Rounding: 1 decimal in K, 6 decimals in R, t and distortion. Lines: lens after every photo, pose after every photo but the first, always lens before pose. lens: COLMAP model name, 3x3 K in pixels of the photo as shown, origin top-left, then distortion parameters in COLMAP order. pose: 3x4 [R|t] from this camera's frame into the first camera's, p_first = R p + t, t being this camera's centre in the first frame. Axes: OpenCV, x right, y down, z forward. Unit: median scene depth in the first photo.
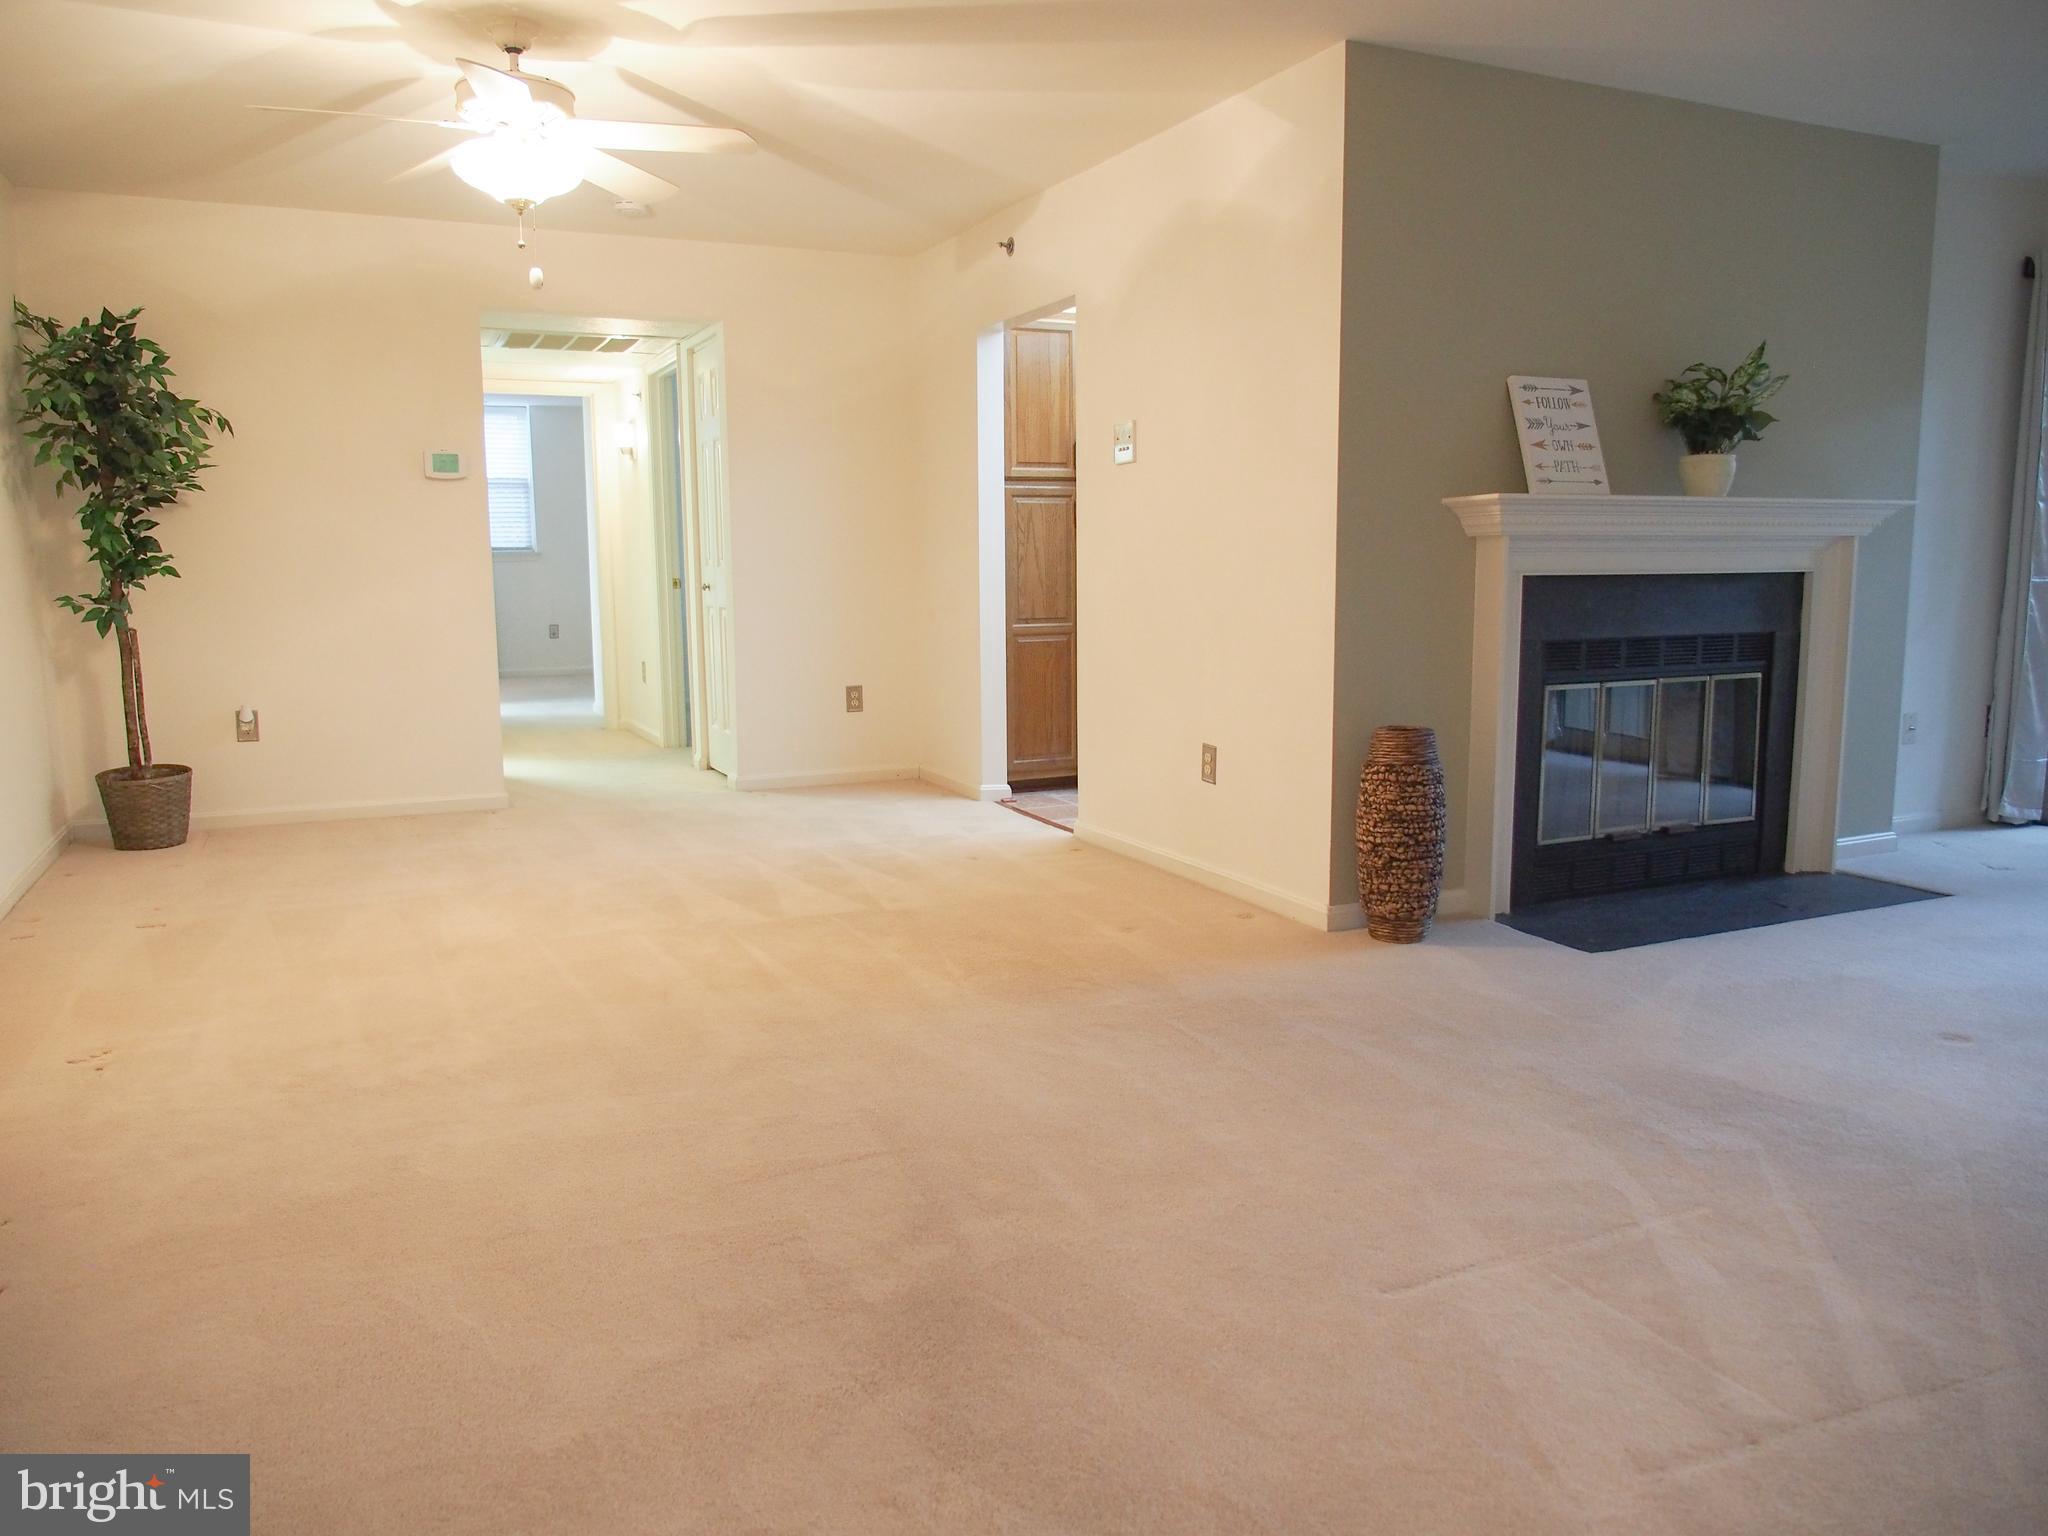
lens RADIAL K [[1481.7, 0, 1027.4], [0, 1481.7, 764.2], [0, 0, 1]] dist [-0.026008, 0.013282]
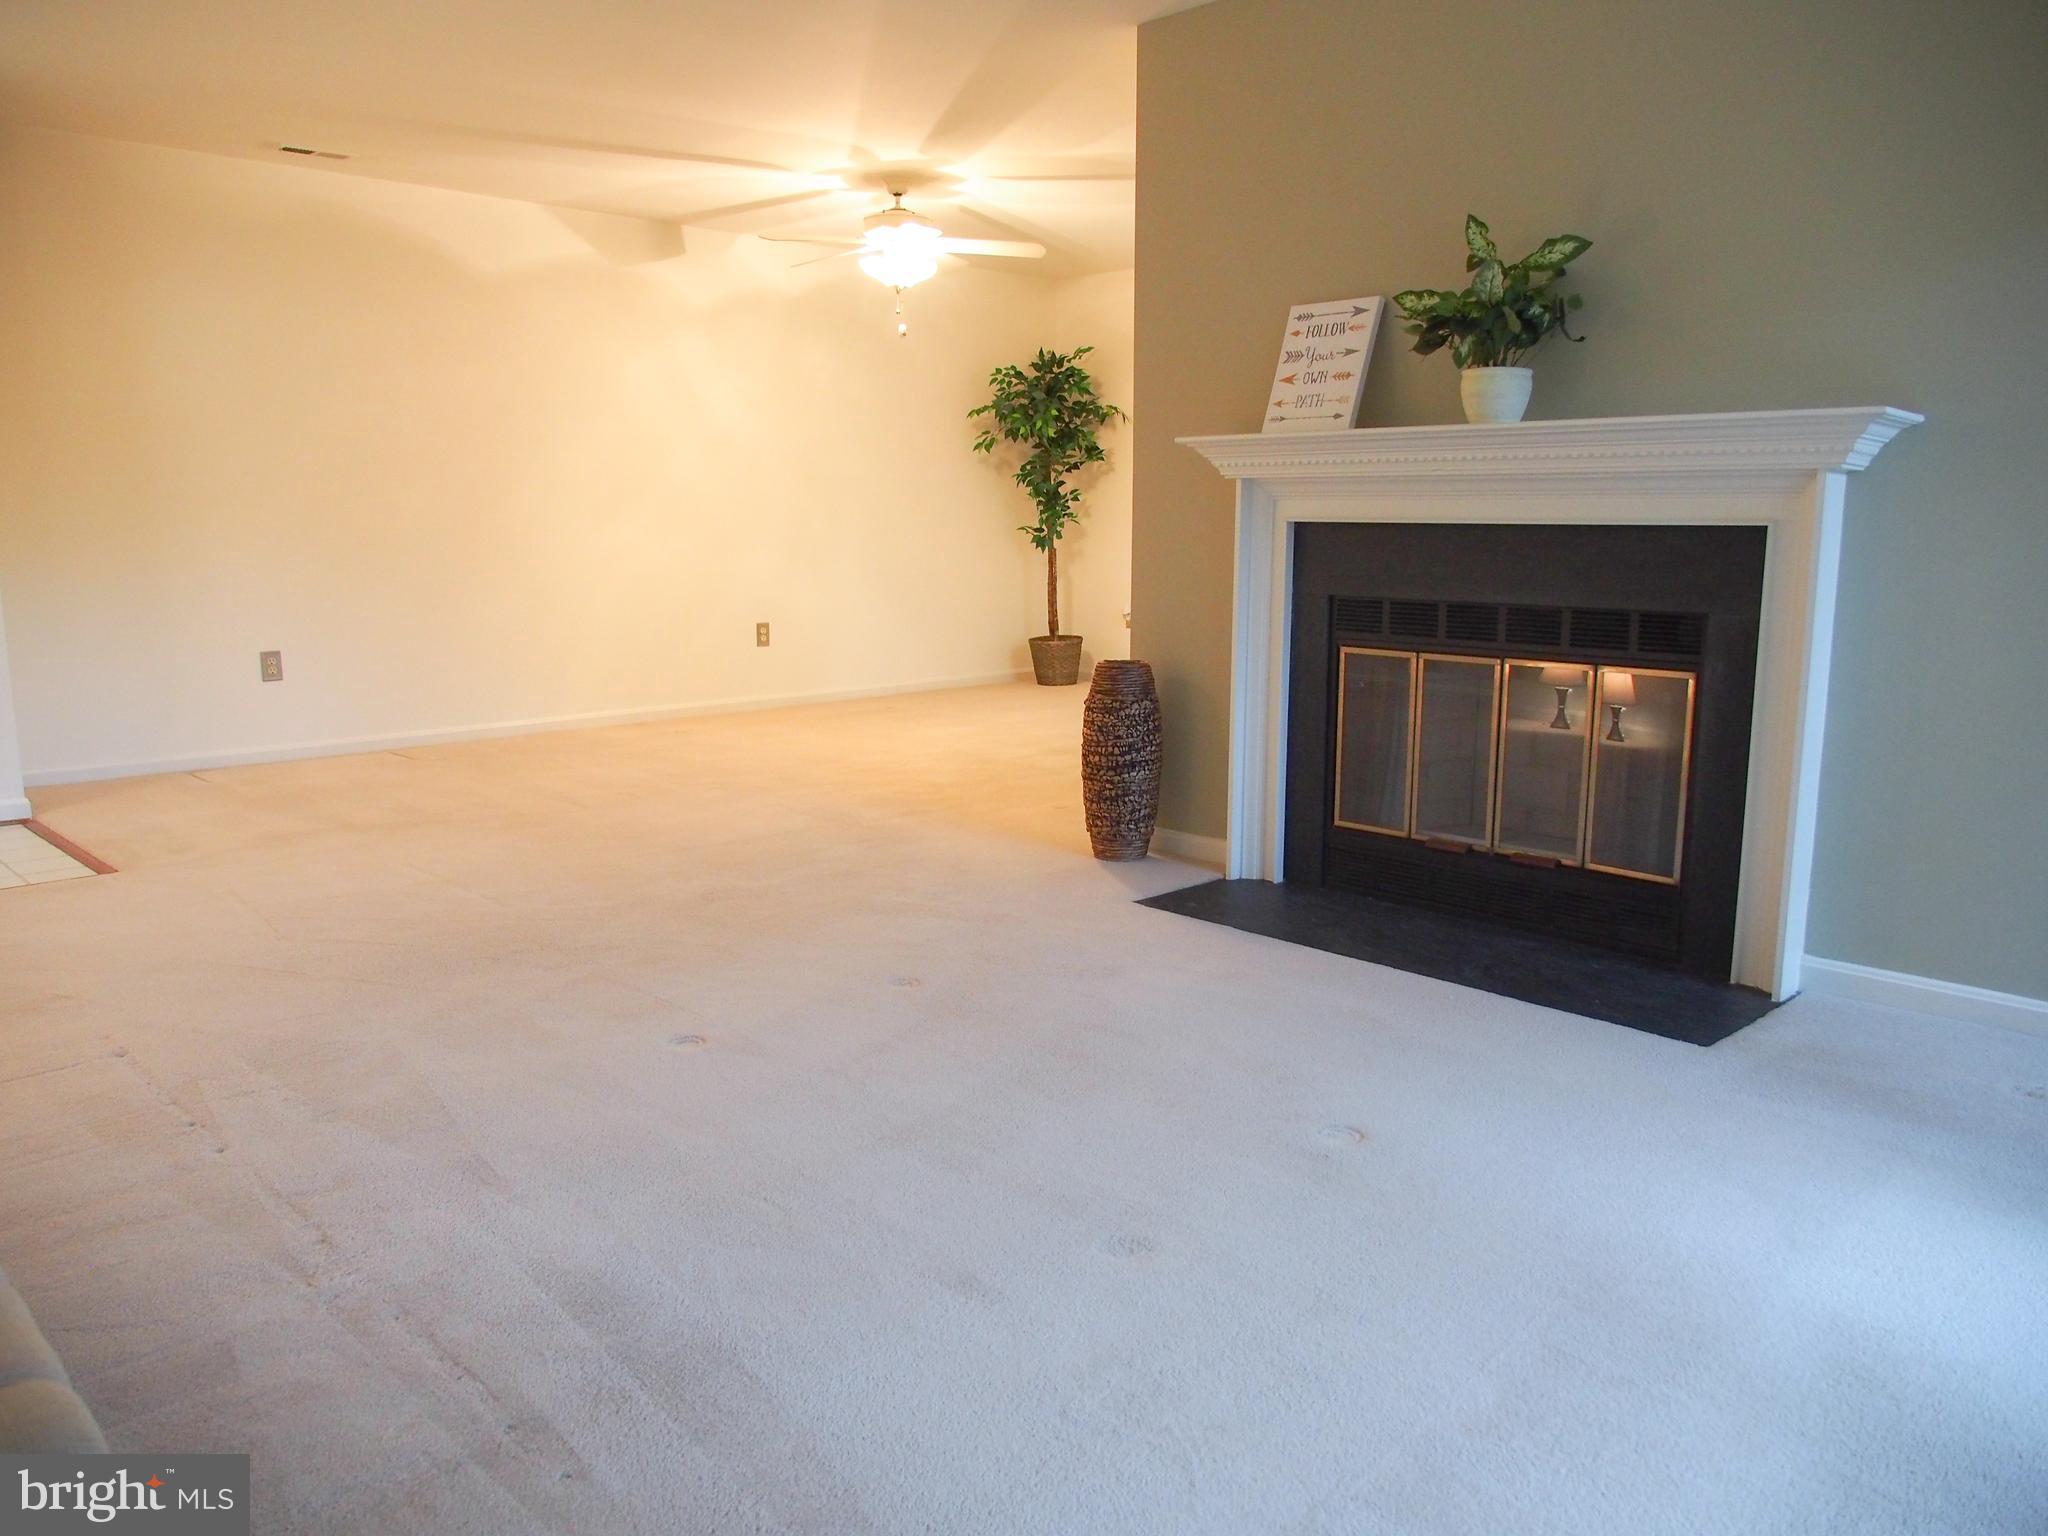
lens RADIAL K [[1481.7, 0, 1029.8], [0, 1481.7, 778.3], [0, 0, 1]] dist [-0.026008, 0.013282]
pose [[0.325120, 0.171483, -0.929995, 1.174268], [-0.136292, 0.981651, 0.133362, -0.071081], [0.935800, 0.083392, 0.342526, 0.540577]]
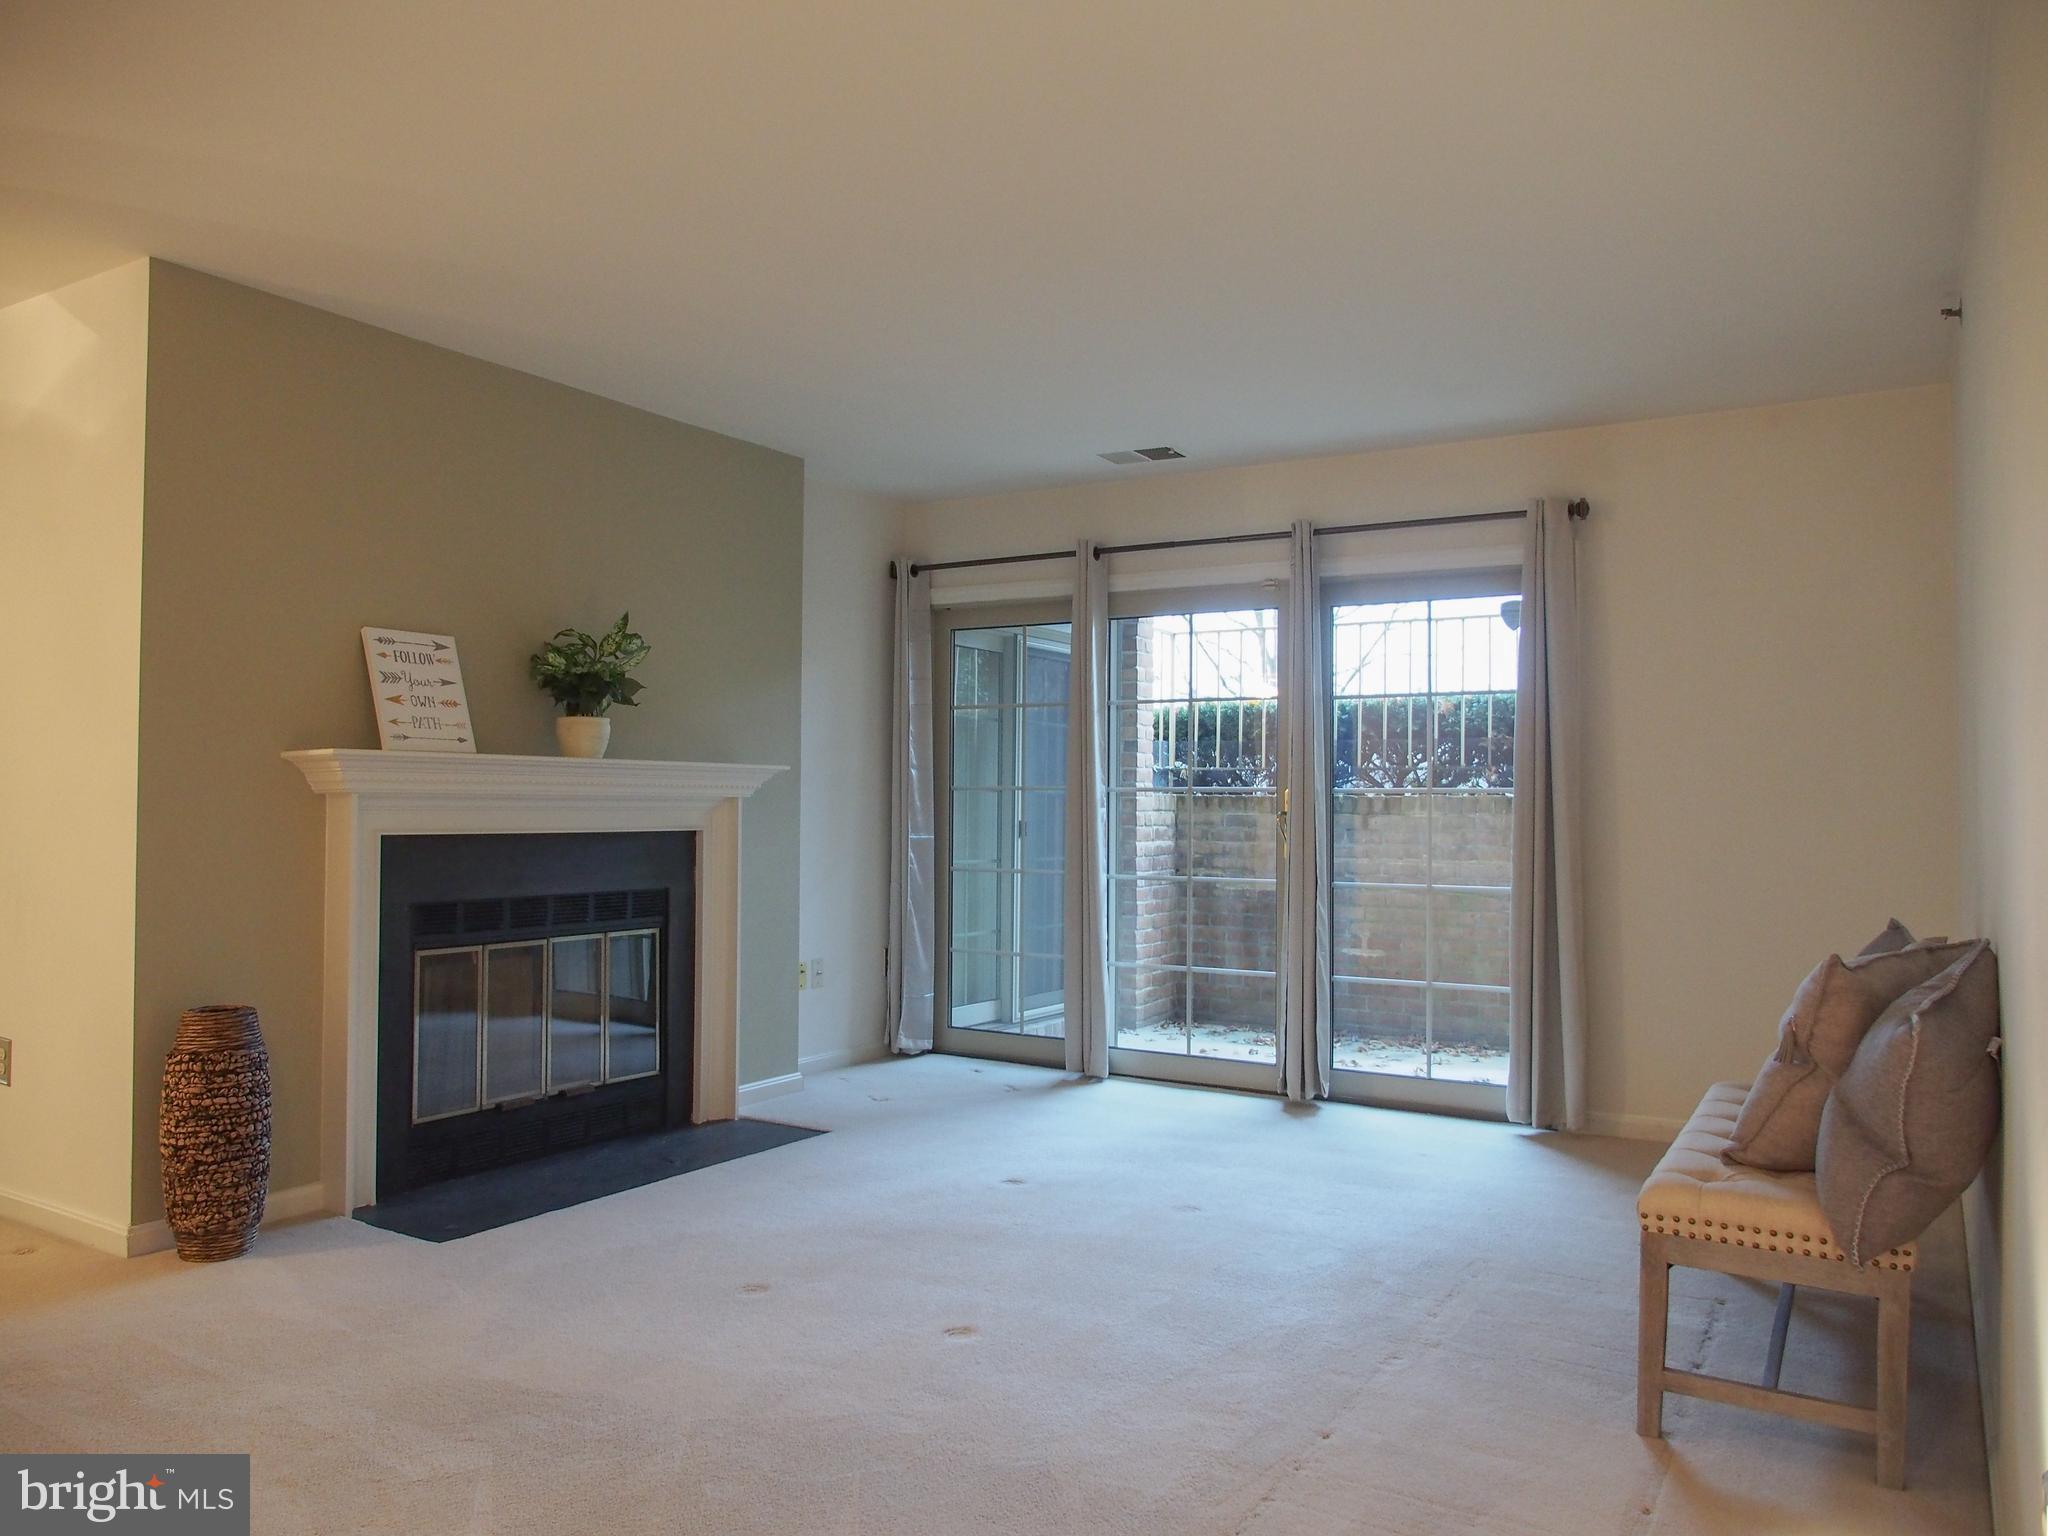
lens RADIAL K [[1481.7, 0, 1022.9], [0, 1481.7, 771.1], [0, 0, 1]] dist [-0.026008, 0.013282]
pose [[0.835698, 0.025612, 0.548592, 0.160454], [0.062577, 0.987965, -0.141451, -0.009647], [-0.545613, 0.152540, 0.824038, -0.003238]]
